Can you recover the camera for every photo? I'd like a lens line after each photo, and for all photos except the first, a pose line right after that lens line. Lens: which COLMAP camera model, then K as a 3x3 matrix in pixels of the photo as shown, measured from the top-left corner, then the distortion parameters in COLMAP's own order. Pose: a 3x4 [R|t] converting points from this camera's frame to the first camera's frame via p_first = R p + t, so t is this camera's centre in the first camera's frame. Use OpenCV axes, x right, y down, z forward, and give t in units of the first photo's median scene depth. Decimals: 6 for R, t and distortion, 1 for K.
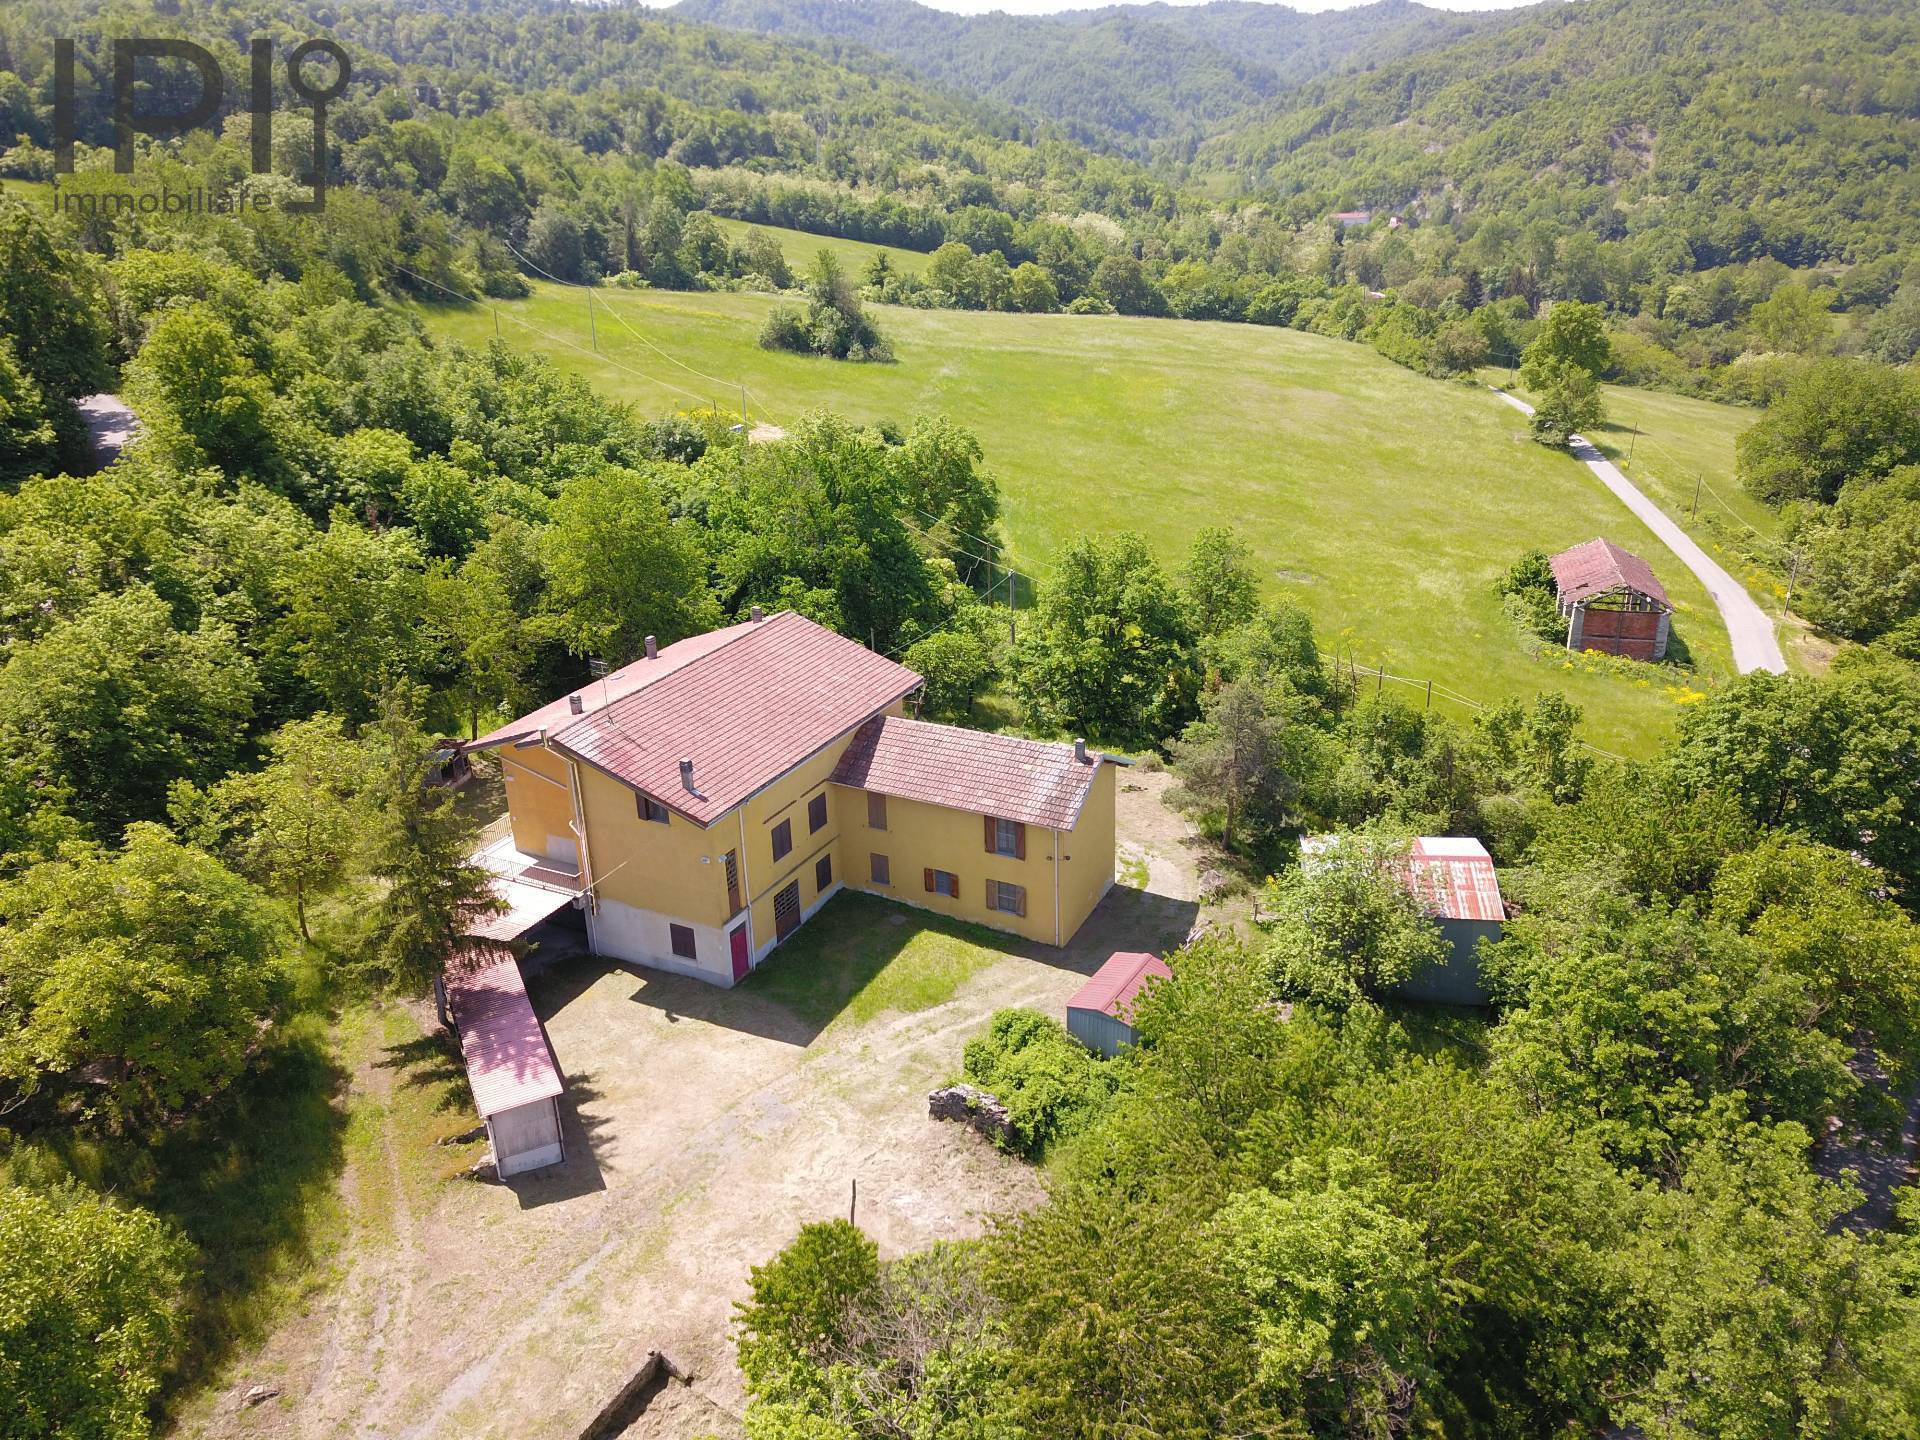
lens RADIAL K [[1526.7, 0, 960.0], [0, 1526.7, 720.0], [0, 0, 1]] dist [0.010305, -0.016262]
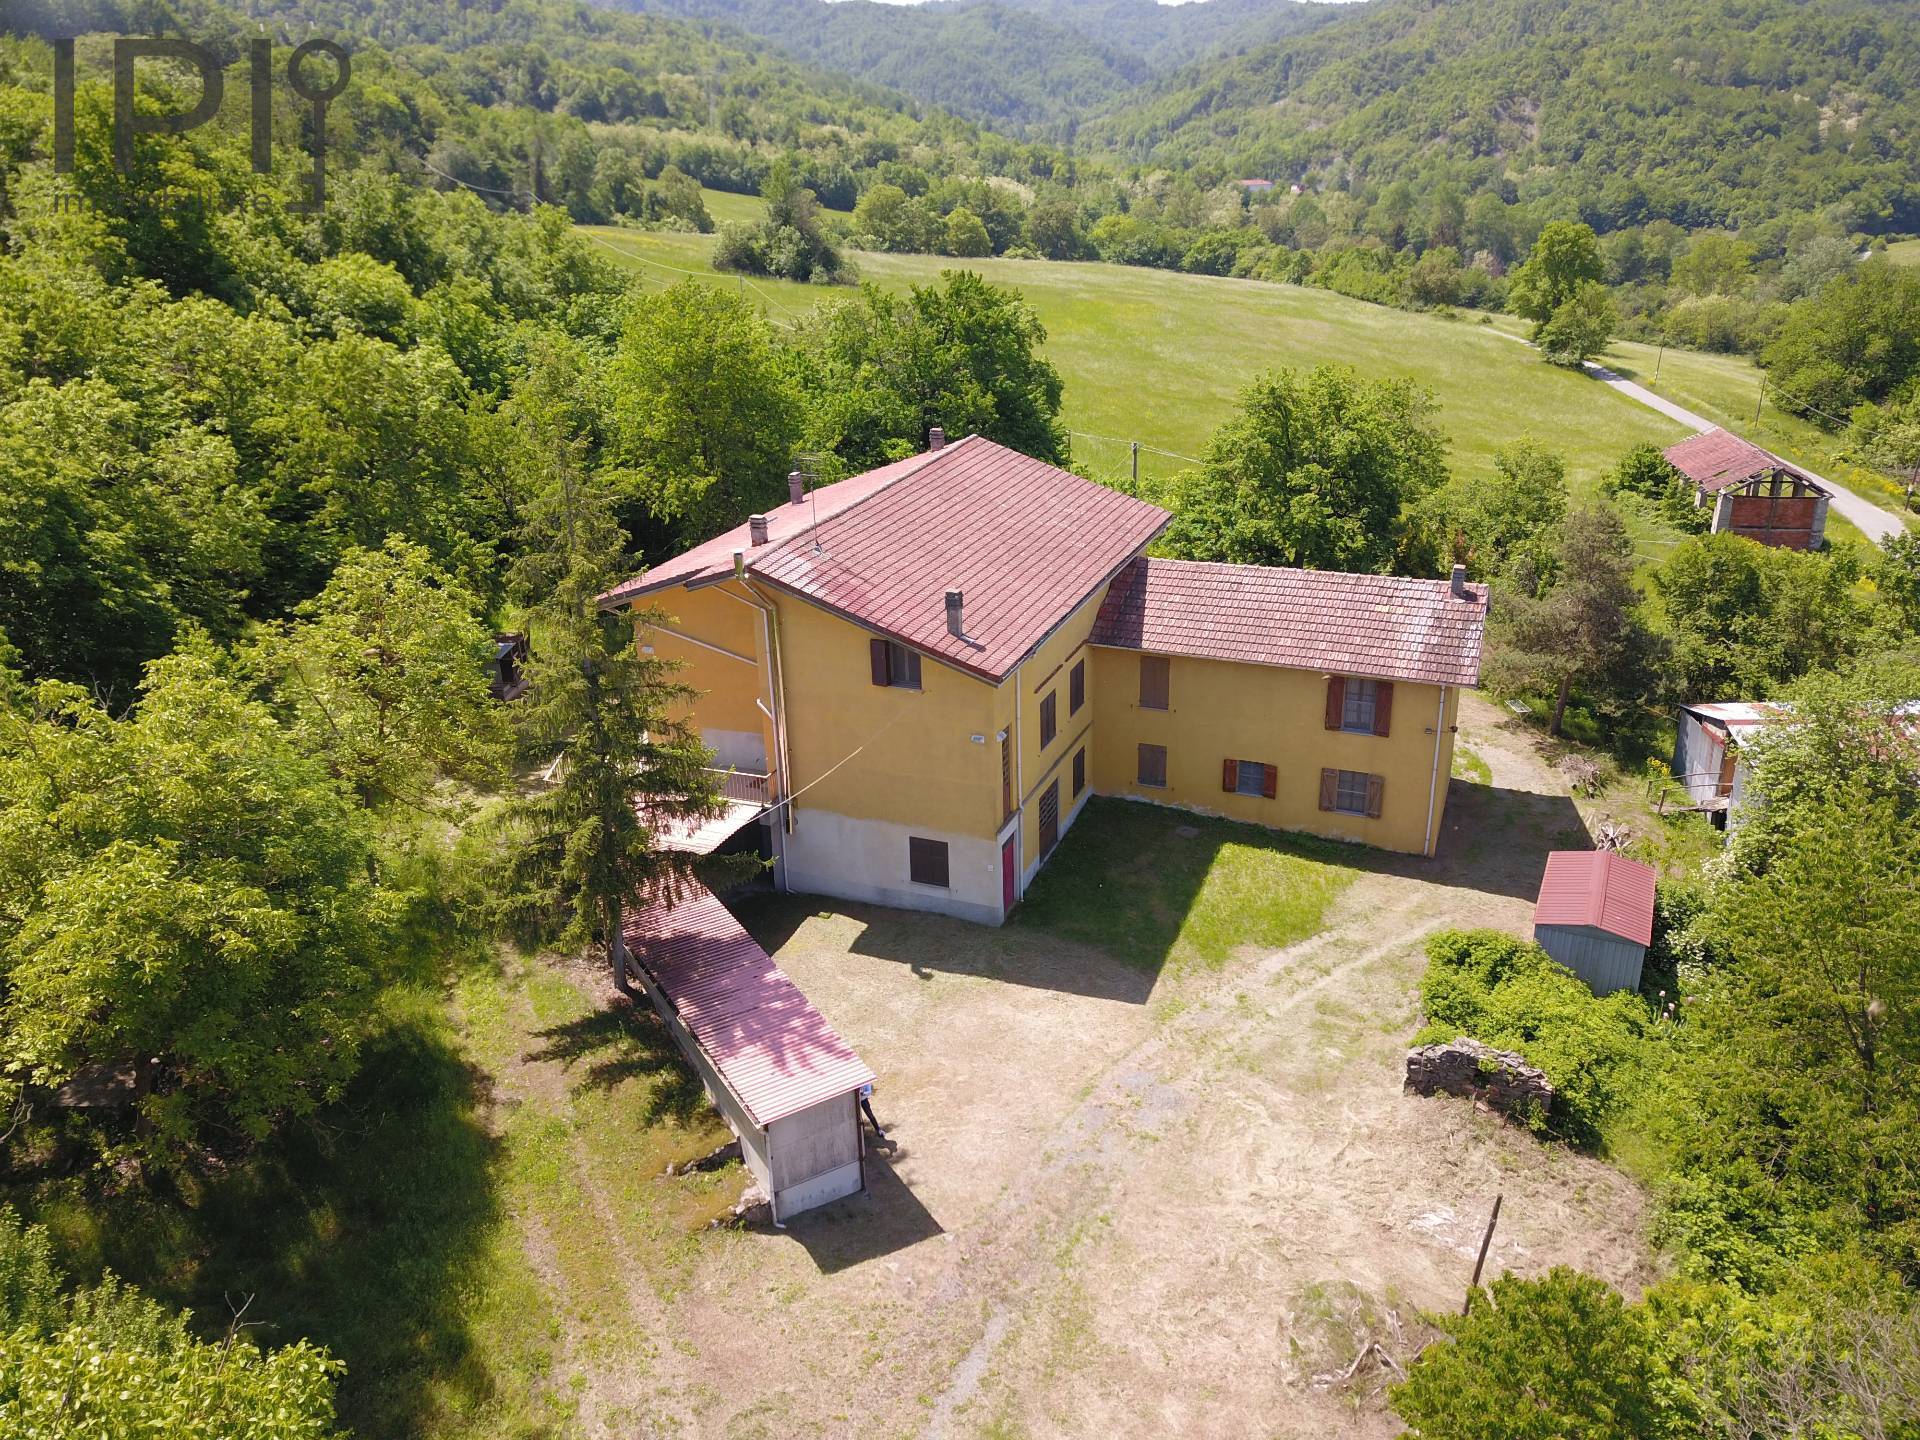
lens RADIAL K [[1510.7, 0, 960.0], [0, 1510.7, 720.0], [0, 0, 1]] dist [0.001271, 0.010447]
pose [[0.995760, -0.031583, 0.086395, -0.069603], [0.031541, 0.999501, 0.001857, 0.024336], [-0.086411, 0.000876, 0.996259, 0.096471]]
